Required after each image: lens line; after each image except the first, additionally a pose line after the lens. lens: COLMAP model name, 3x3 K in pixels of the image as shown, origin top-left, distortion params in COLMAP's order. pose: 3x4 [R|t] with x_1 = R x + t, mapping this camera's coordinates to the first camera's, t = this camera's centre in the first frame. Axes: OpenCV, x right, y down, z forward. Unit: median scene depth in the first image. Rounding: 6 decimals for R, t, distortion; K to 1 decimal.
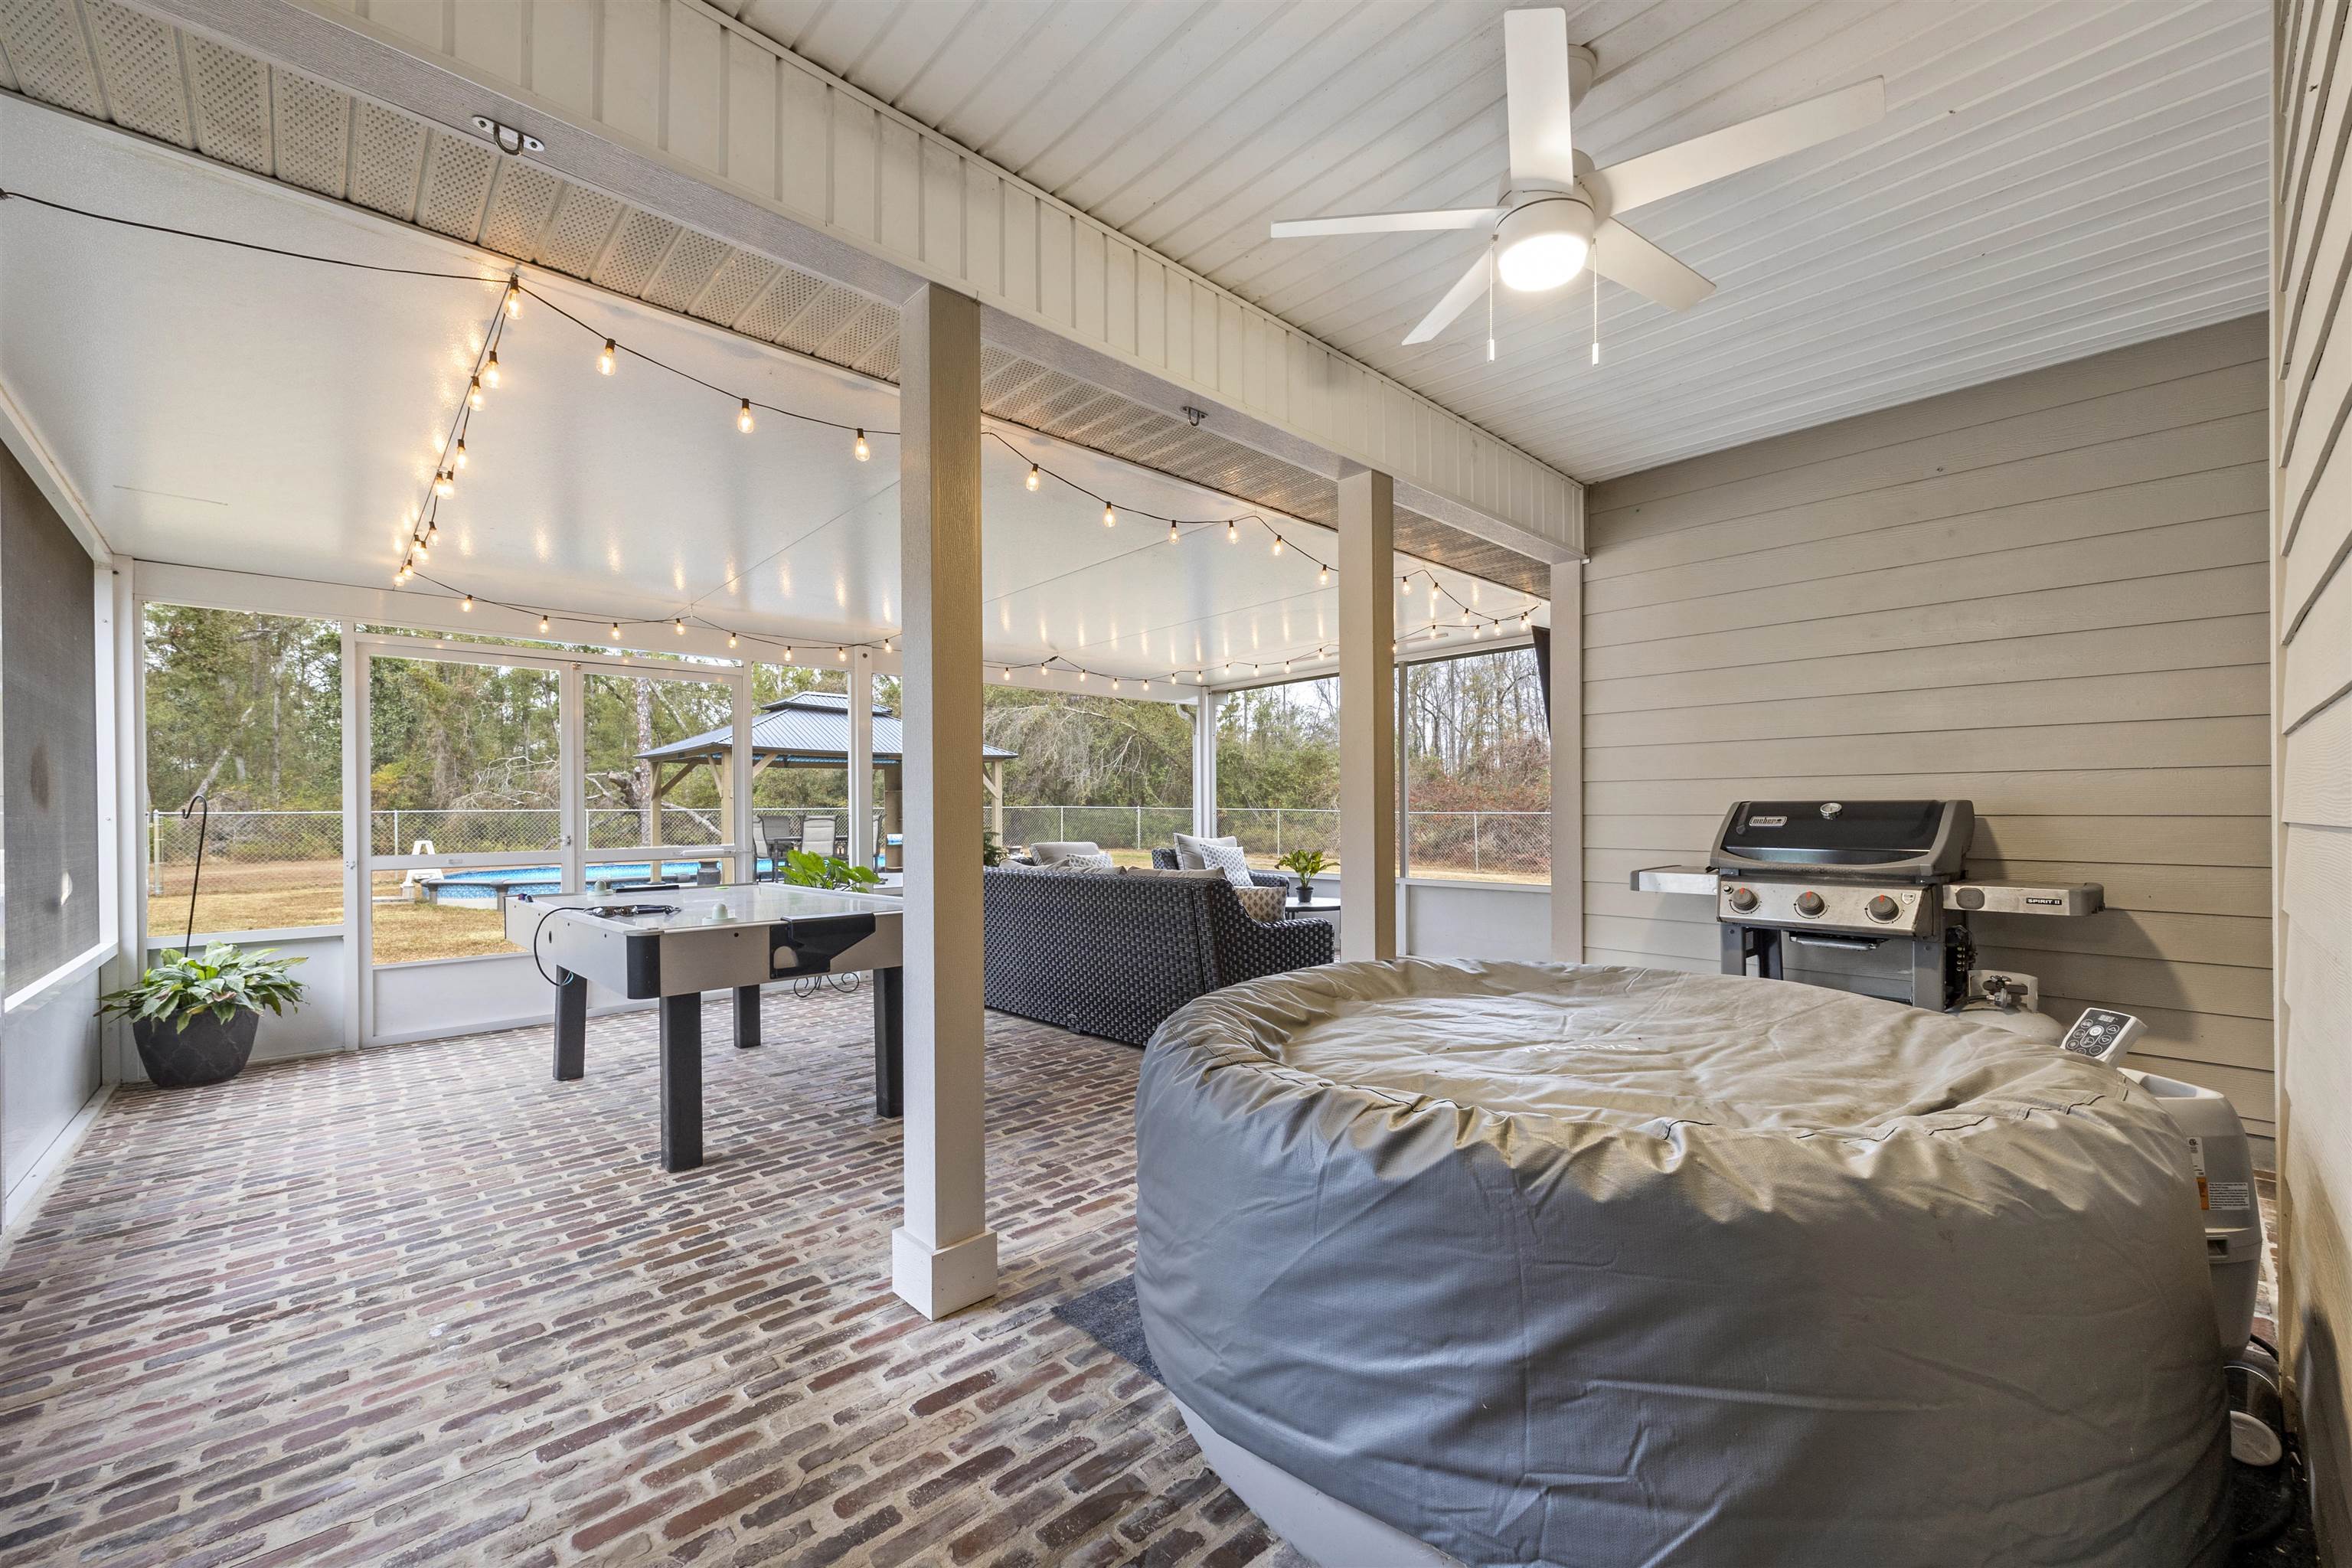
lens RADIAL K [[918.9, 0, 1151.9], [0, 918.9, 804.5], [0, 0, 1]] dist [0.000660, 0.000353]
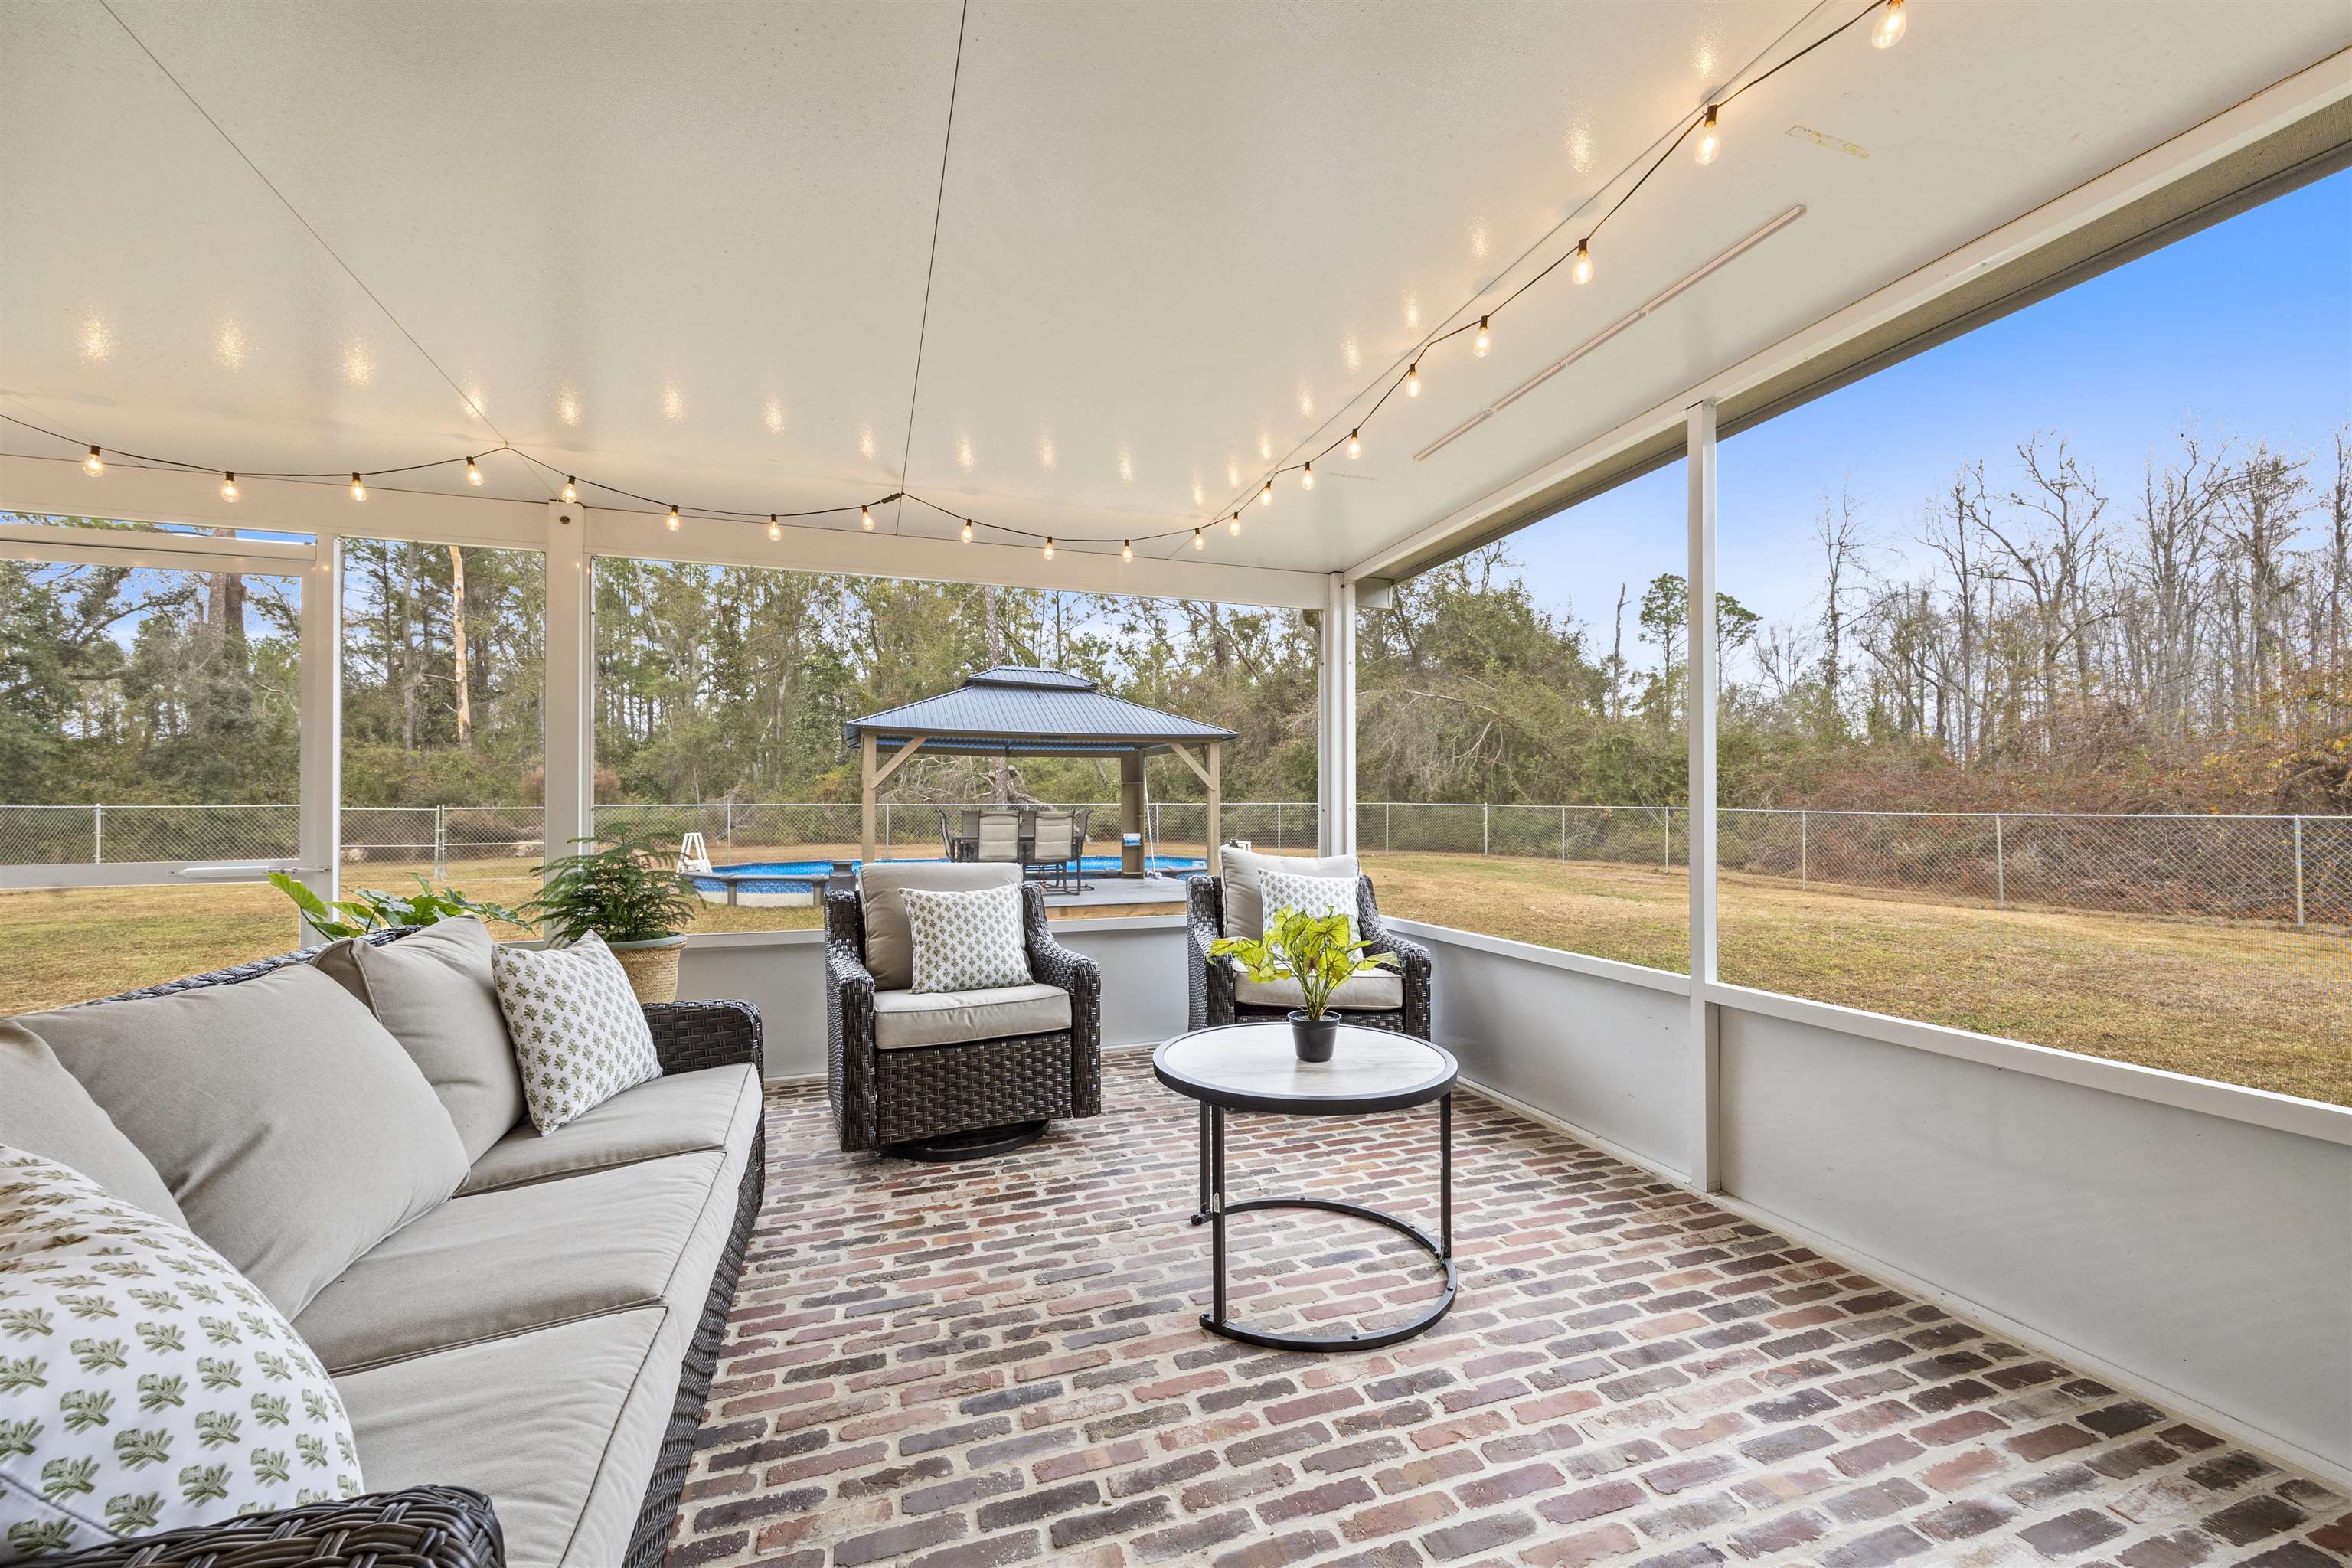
lens RADIAL K [[918.9, 0, 1171.3], [0, 918.9, 799.5], [0, 0, 1]] dist [0.000660, 0.000353]
pose [[0.920508, 0.002547, -0.390715, 0.060731], [-0.003742, 0.999990, -0.002298, 0.001947], [0.390705, 0.003578, 0.920509, 0.156765]]
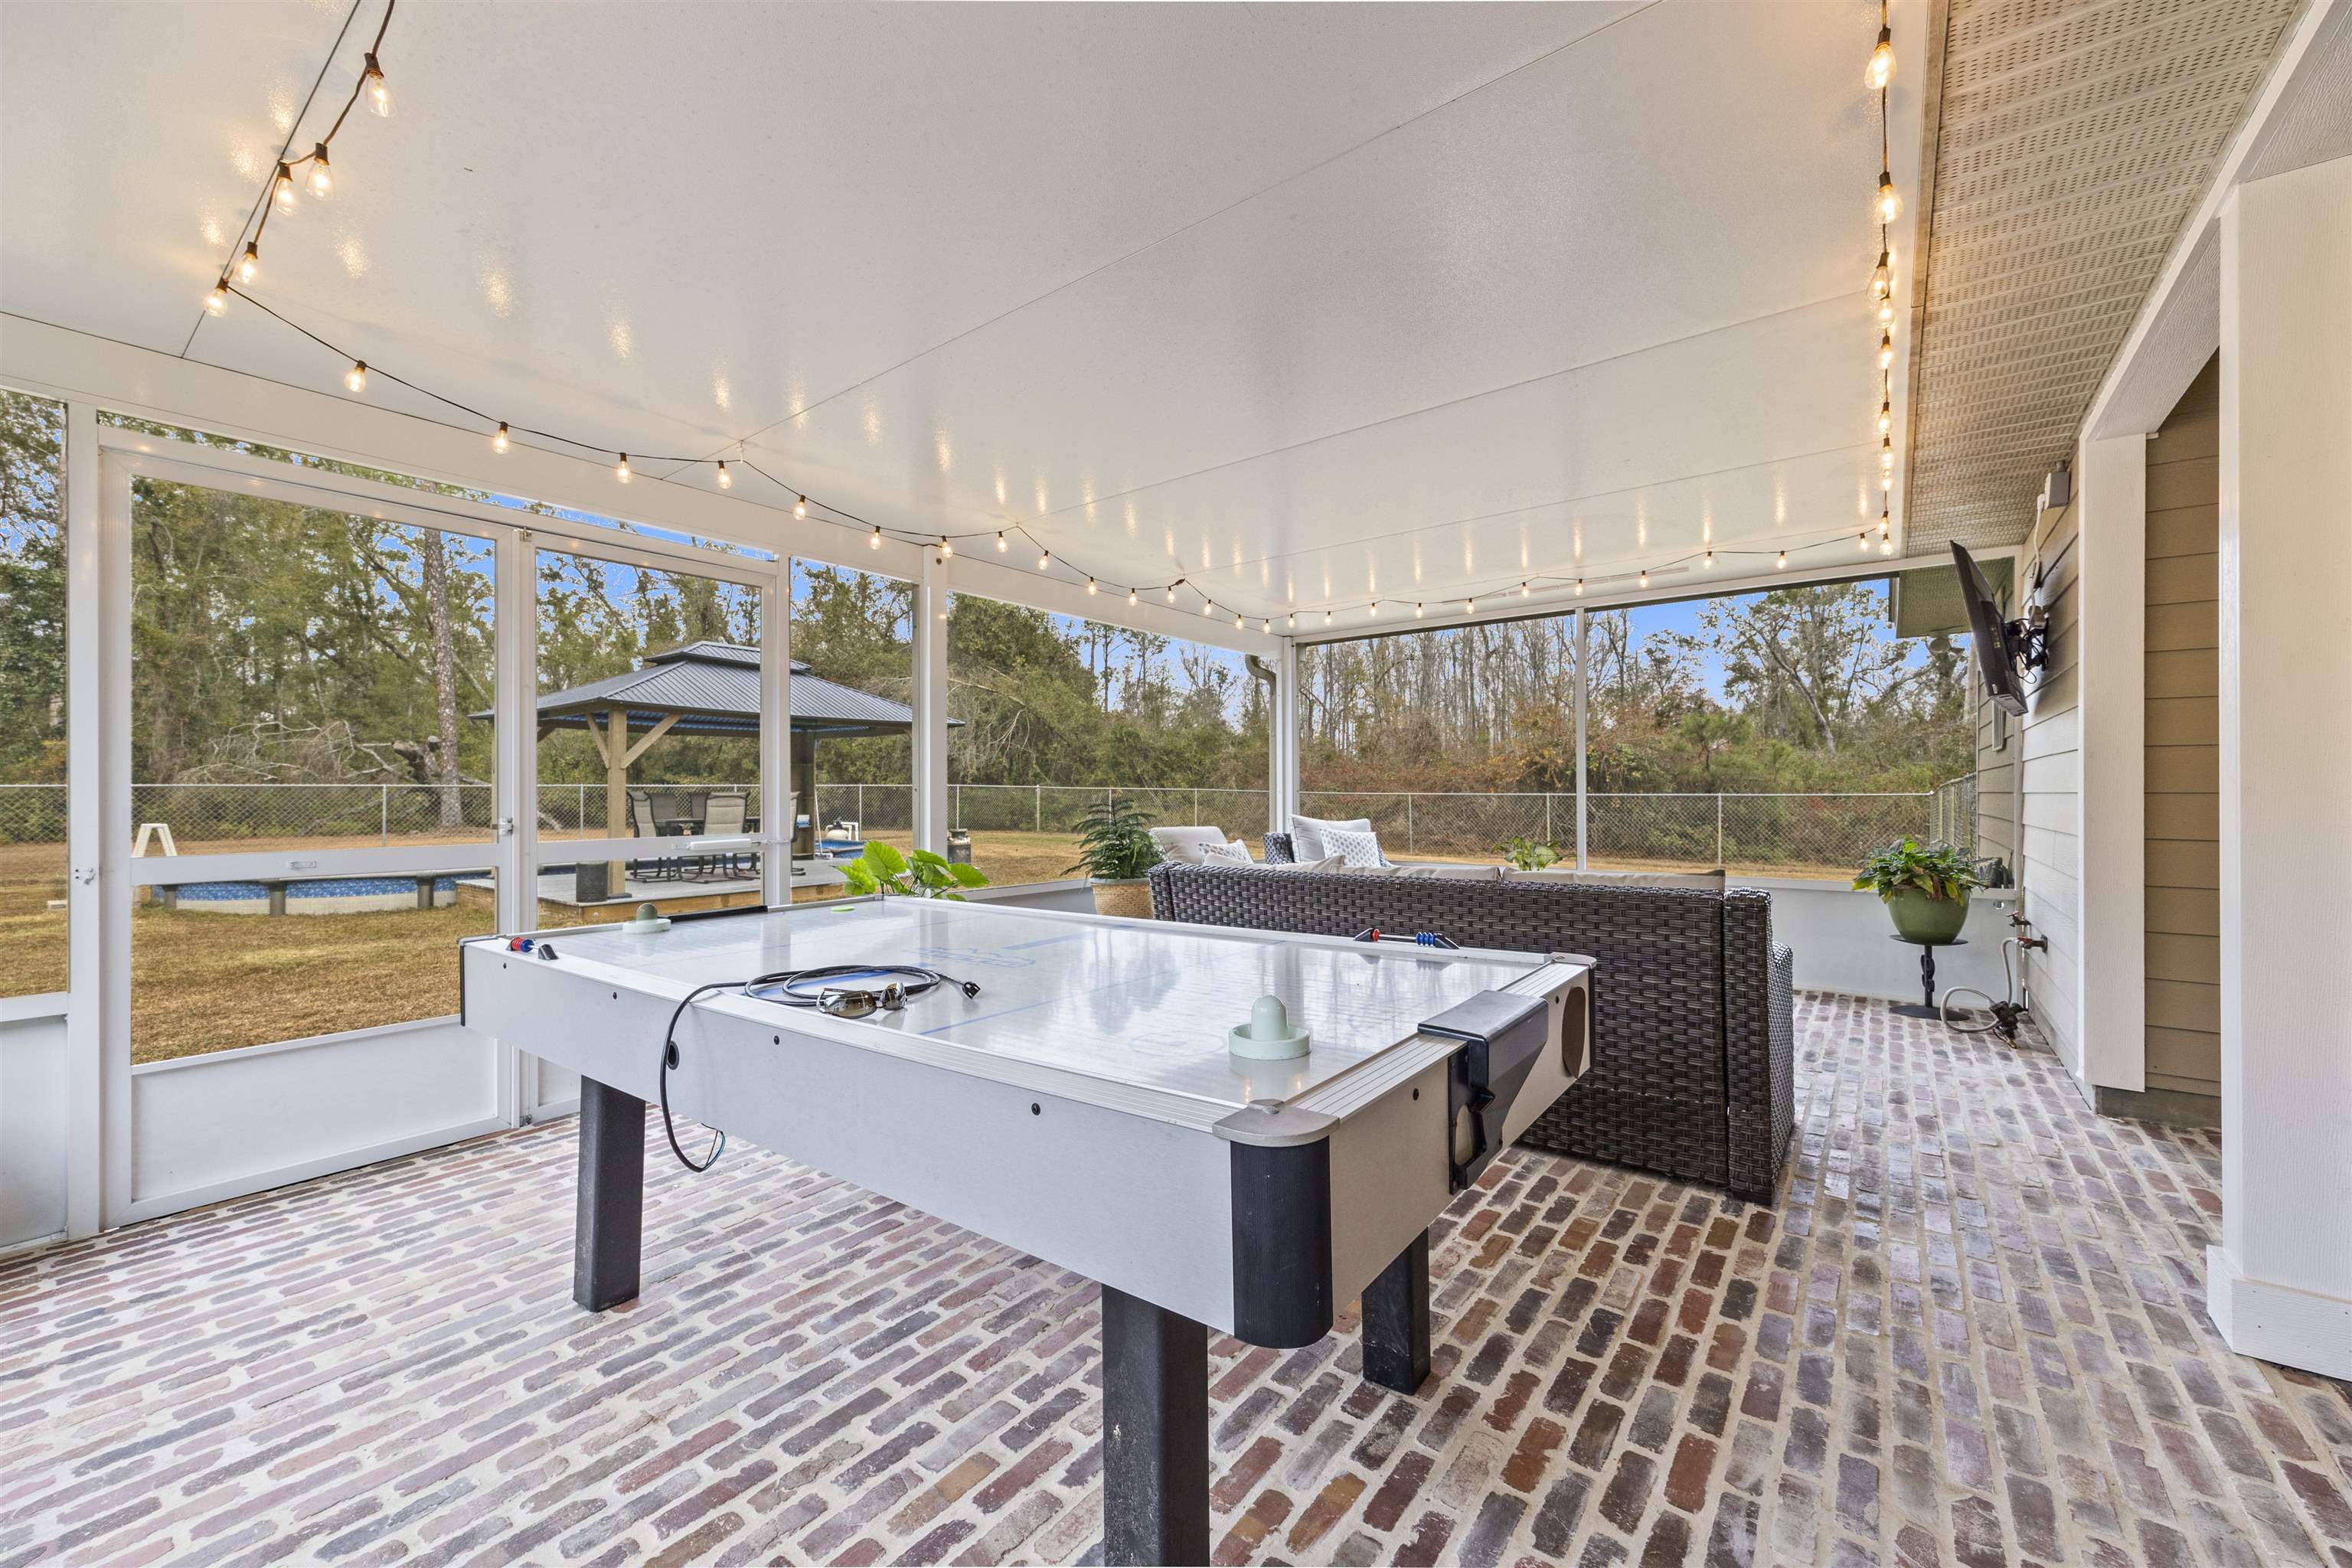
lens RADIAL K [[918.9, 0, 1159.1], [0, 918.9, 784.5], [0, 0, 1]] dist [0.000660, 0.000353]
pose [[0.985322, 0.006217, 0.170591, -0.066111], [-0.006116, 0.999981, -0.001113, 0.001866], [-0.170594, 0.000053, 0.985341, 0.070211]]
